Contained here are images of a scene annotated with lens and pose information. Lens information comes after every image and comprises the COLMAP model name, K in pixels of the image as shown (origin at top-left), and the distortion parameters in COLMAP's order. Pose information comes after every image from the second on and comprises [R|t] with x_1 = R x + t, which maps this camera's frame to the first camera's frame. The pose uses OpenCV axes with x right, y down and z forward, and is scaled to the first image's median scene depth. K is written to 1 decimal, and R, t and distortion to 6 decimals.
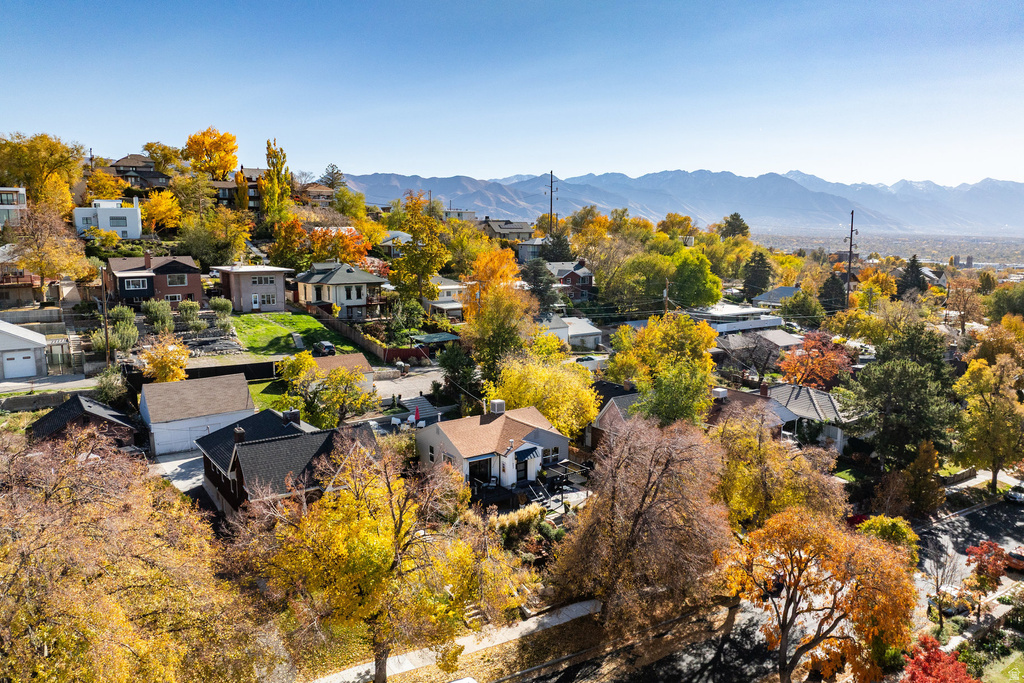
lens RADIAL K [[707.2, 0, 513.5], [0, 707.2, 348.5], [0, 0, 1]] dist [-0.009830, 0.003243]
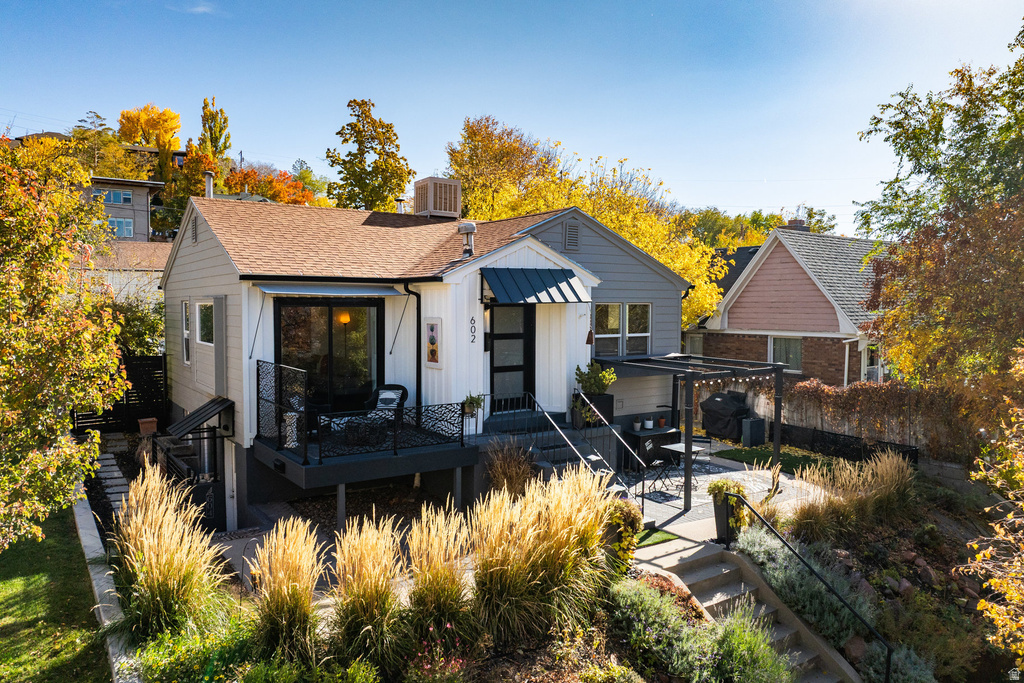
lens RADIAL K [[707.2, 0, 513.5], [0, 707.2, 341.0], [0, 0, 1]] dist [-0.009830, 0.003243]
pose [[0.999908, -0.007967, -0.010974, 0.015343], [0.006746, 0.994219, -0.107156, 0.197378], [0.011764, 0.107072, 0.994182, 0.789417]]
